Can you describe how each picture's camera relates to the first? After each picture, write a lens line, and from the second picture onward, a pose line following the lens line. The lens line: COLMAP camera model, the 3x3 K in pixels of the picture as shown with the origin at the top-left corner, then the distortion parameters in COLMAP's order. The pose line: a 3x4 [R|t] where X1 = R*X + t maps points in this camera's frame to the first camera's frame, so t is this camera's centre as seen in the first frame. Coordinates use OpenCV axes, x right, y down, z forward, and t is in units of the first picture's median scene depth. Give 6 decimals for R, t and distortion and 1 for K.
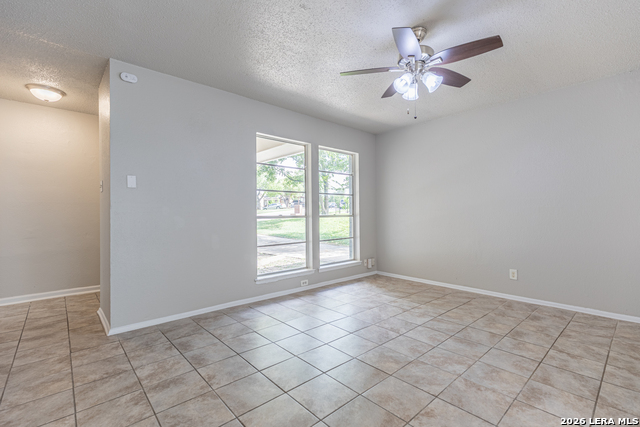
lens RADIAL K [[287.8, 0, 321.8], [0, 287.8, 212.2], [0, 0, 1]] dist [0.009094, -0.000377]
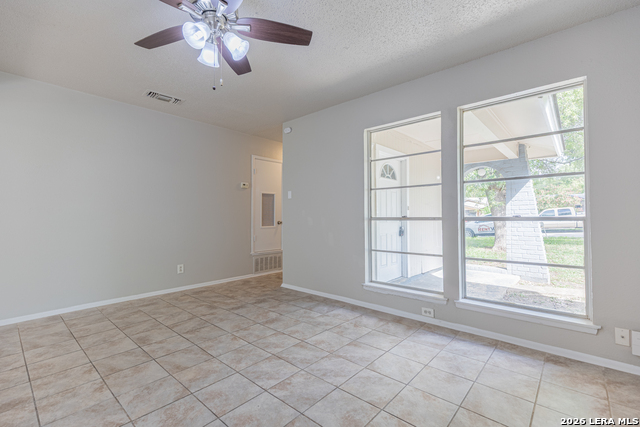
lens RADIAL K [[287.8, 0, 323.7], [0, 287.8, 211.6], [0, 0, 1]] dist [0.009094, -0.000377]
pose [[0.120060, -0.009087, -0.992725, 0.890060], [0.010246, 0.999916, -0.007913, 0.001609], [0.992714, -0.009221, 0.120143, 0.955253]]
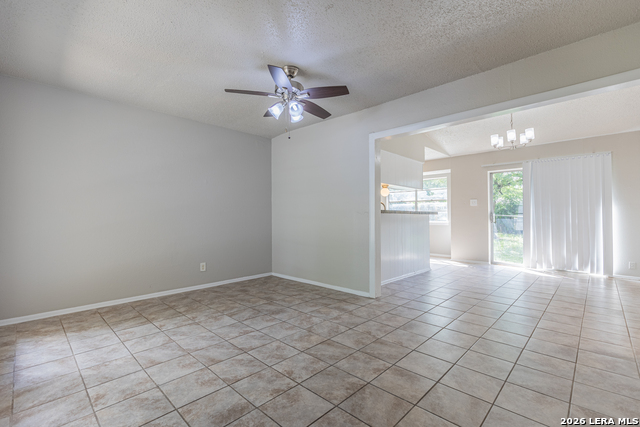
lens RADIAL K [[287.8, 0, 318.5], [0, 287.8, 216.2], [0, 0, 1]] dist [0.009094, -0.000377]
pose [[-0.065415, 0.003590, 0.997852, -0.717236], [-0.004418, 0.999983, -0.003888, 0.007796], [-0.997848, -0.004663, -0.065398, 0.764923]]
